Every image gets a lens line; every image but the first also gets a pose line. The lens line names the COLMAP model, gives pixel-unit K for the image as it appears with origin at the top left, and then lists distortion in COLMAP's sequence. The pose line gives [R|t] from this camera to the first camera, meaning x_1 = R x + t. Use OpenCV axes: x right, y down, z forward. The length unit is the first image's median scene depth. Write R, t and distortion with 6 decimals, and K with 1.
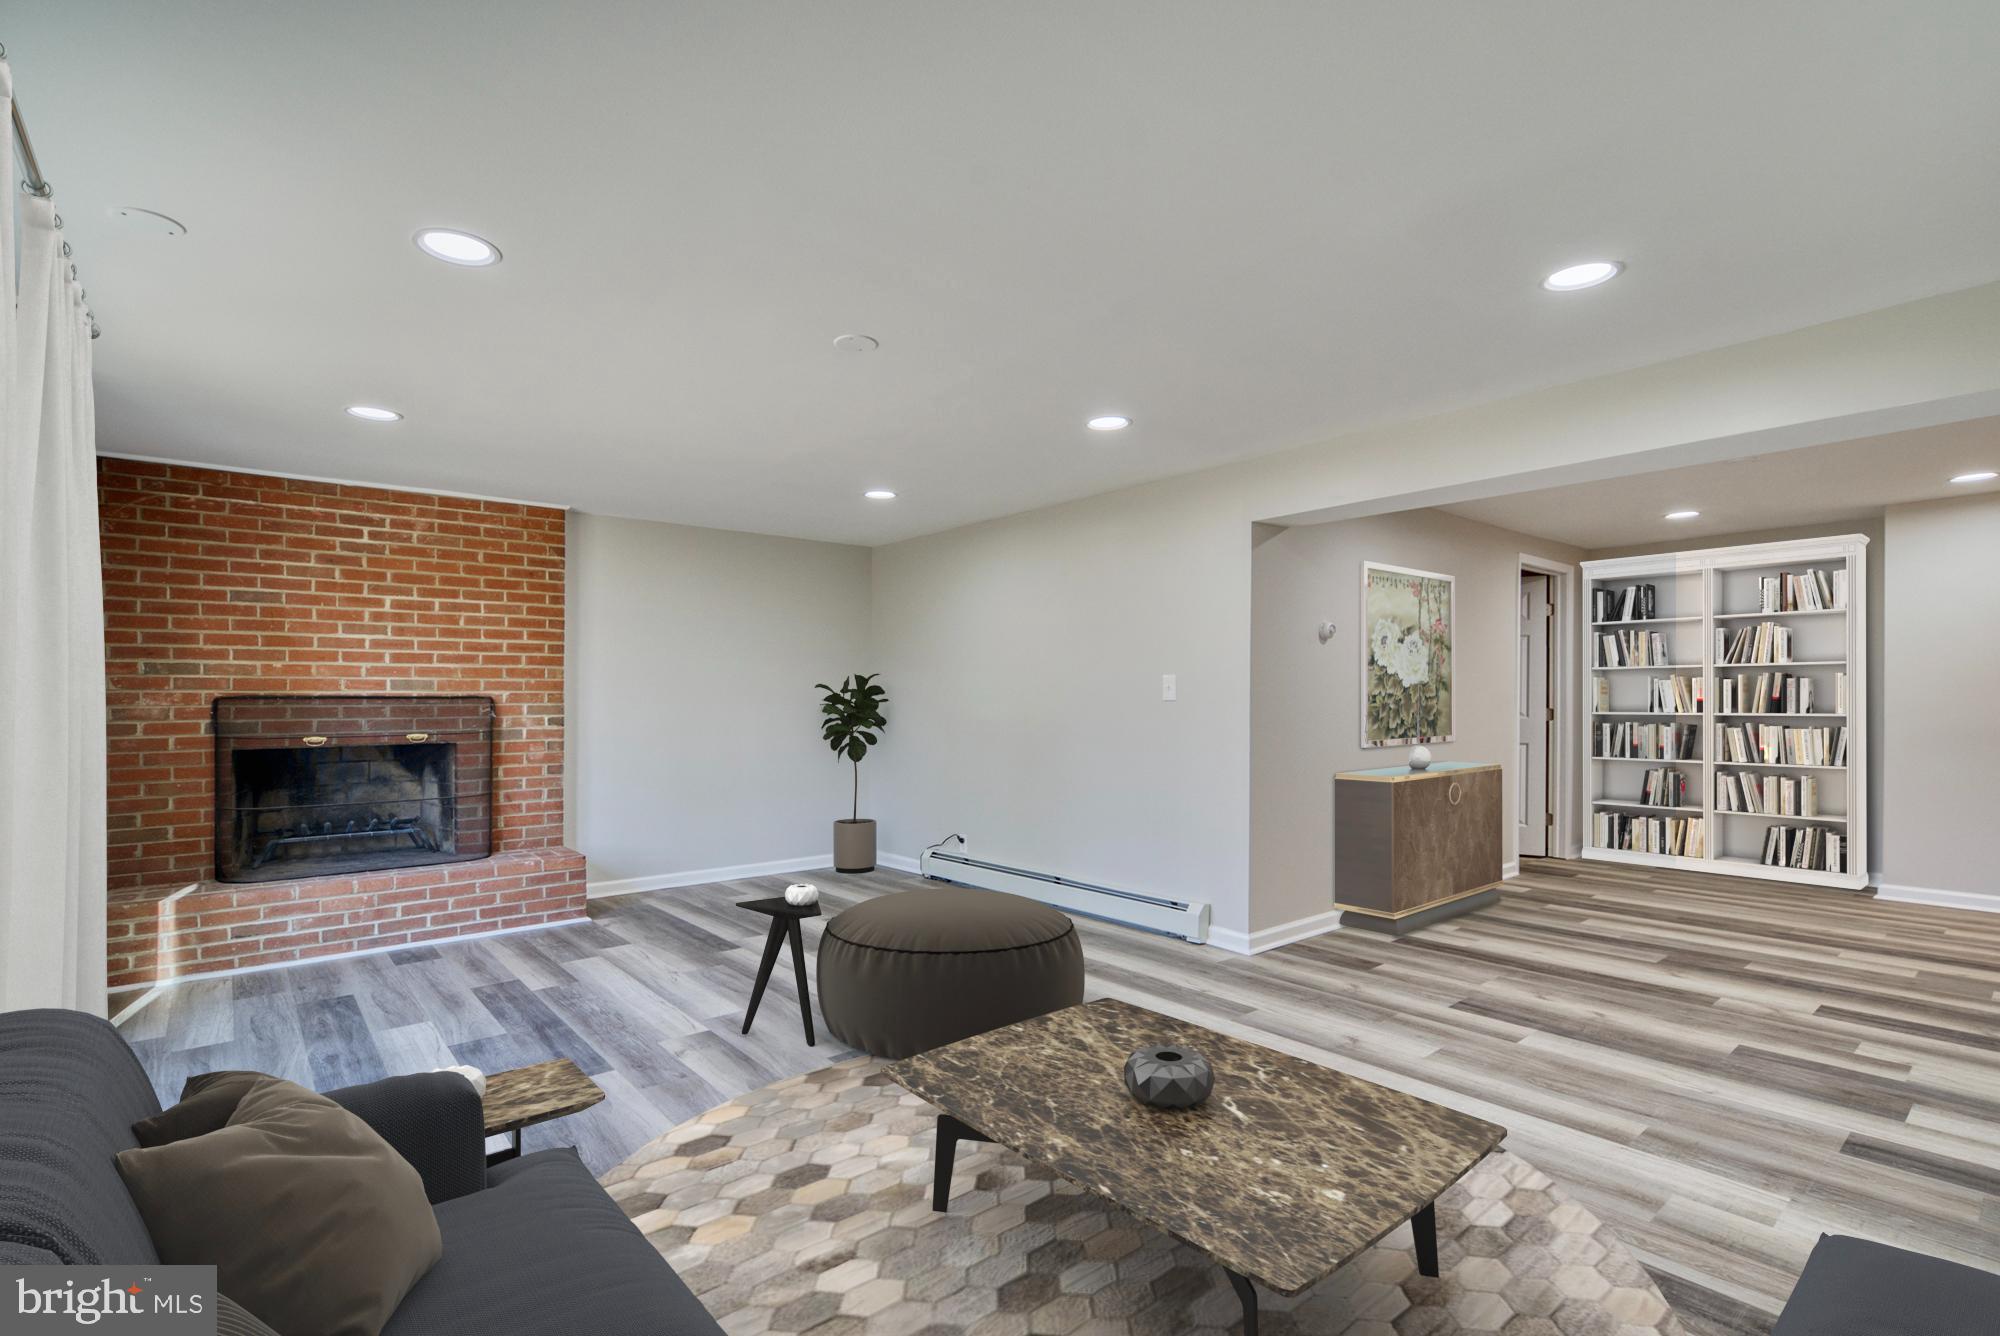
lens RADIAL K [[949.1, 0, 995.2], [0, 949.1, 688.2], [0, 0, 1]] dist [-0.000518, -0.000080]
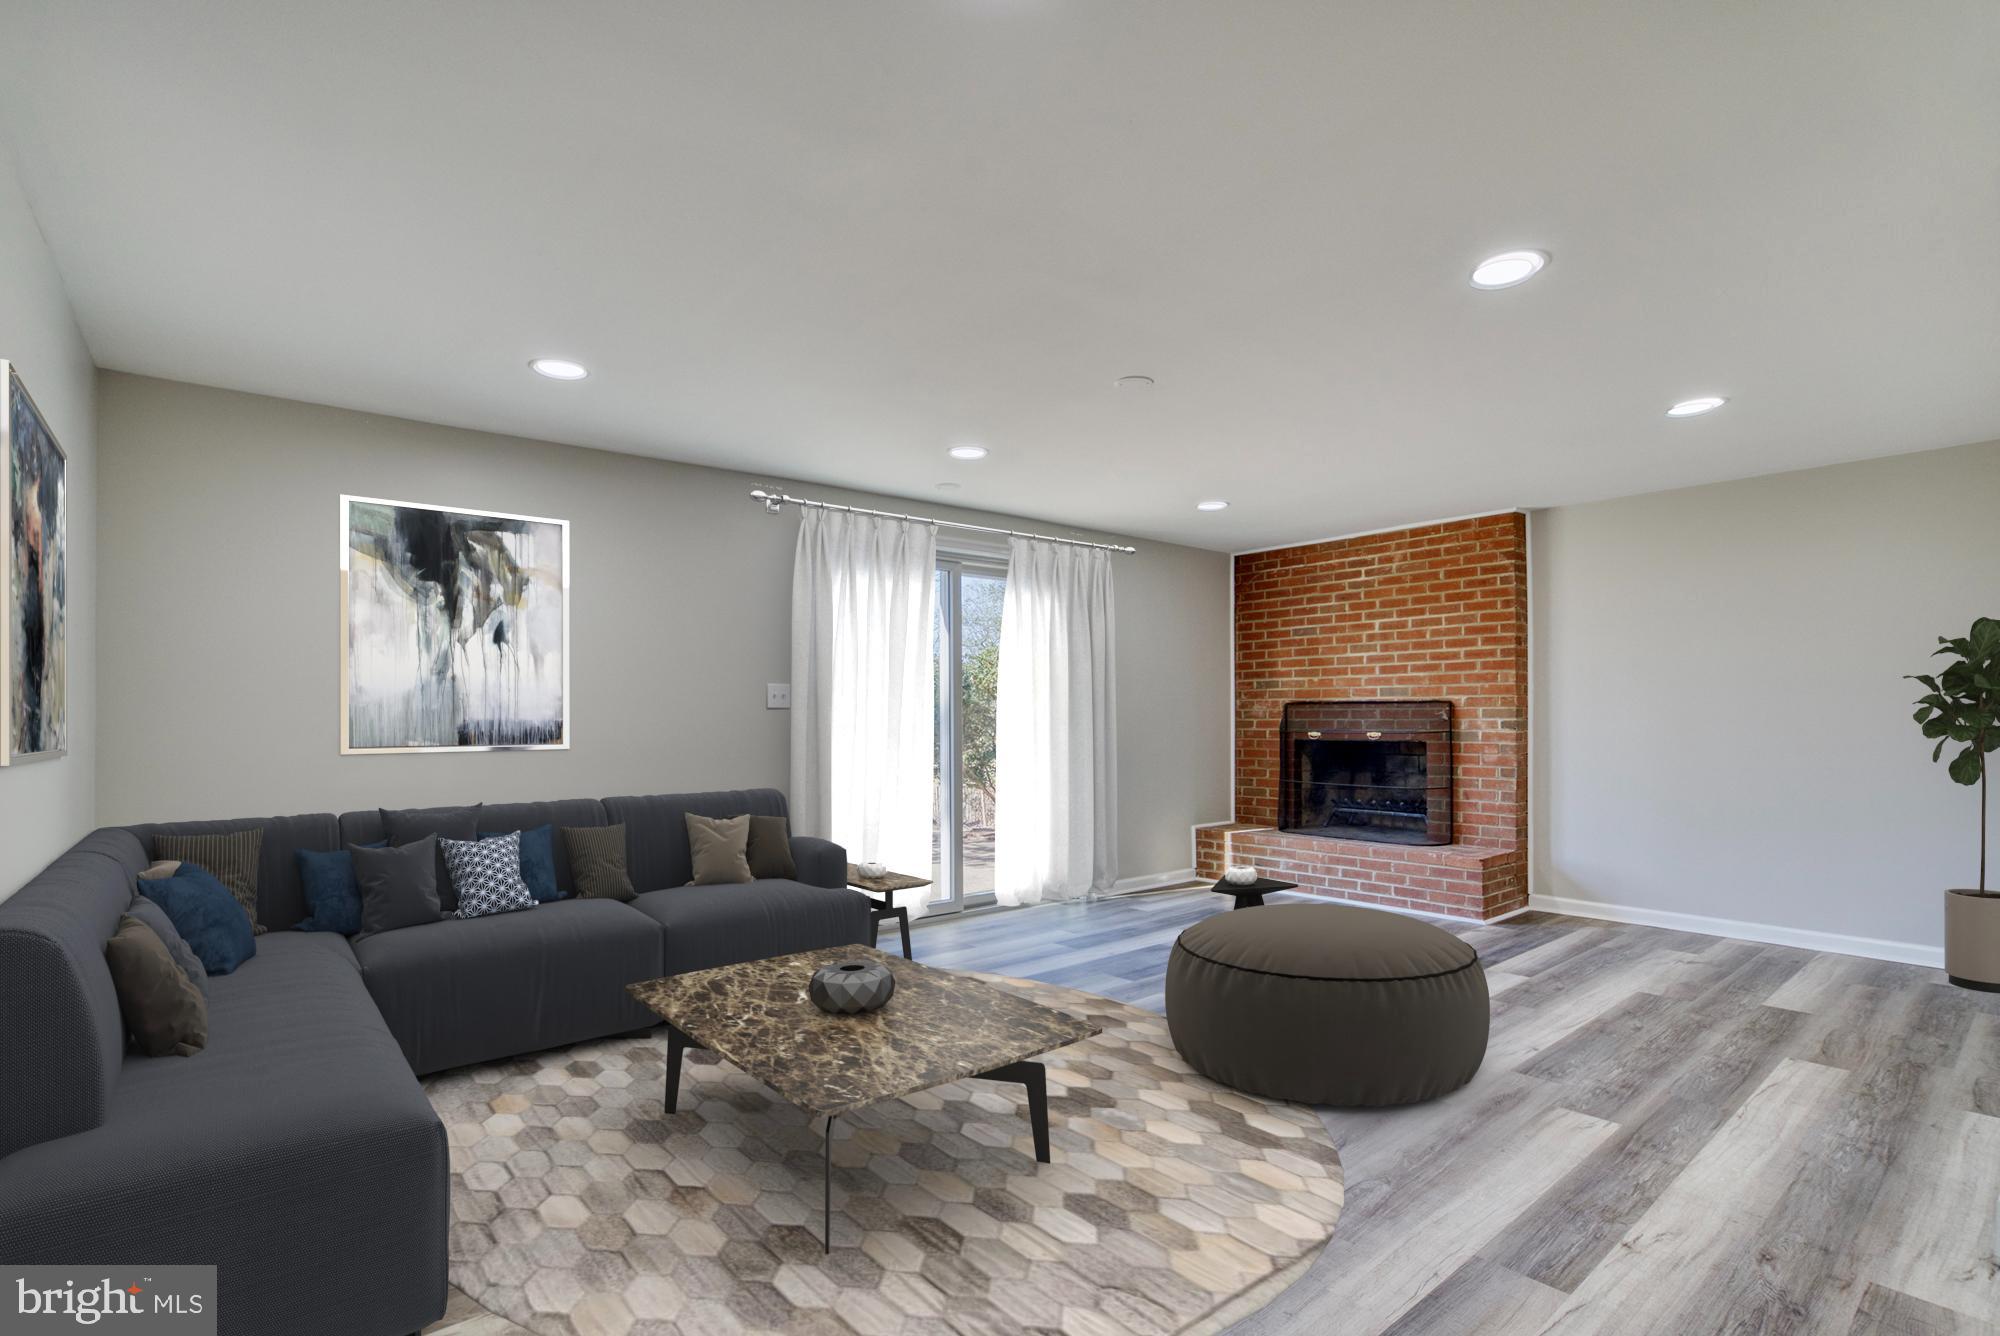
lens RADIAL K [[949.1, 0, 1001.2], [0, 949.1, 680.6], [0, 0, 1]] dist [-0.000518, -0.000080]
pose [[0.015534, -0.027074, -0.999513, 0.574156], [0.020650, 0.999429, -0.026751, 0.004194], [0.999666, -0.020225, 0.016084, 0.483622]]
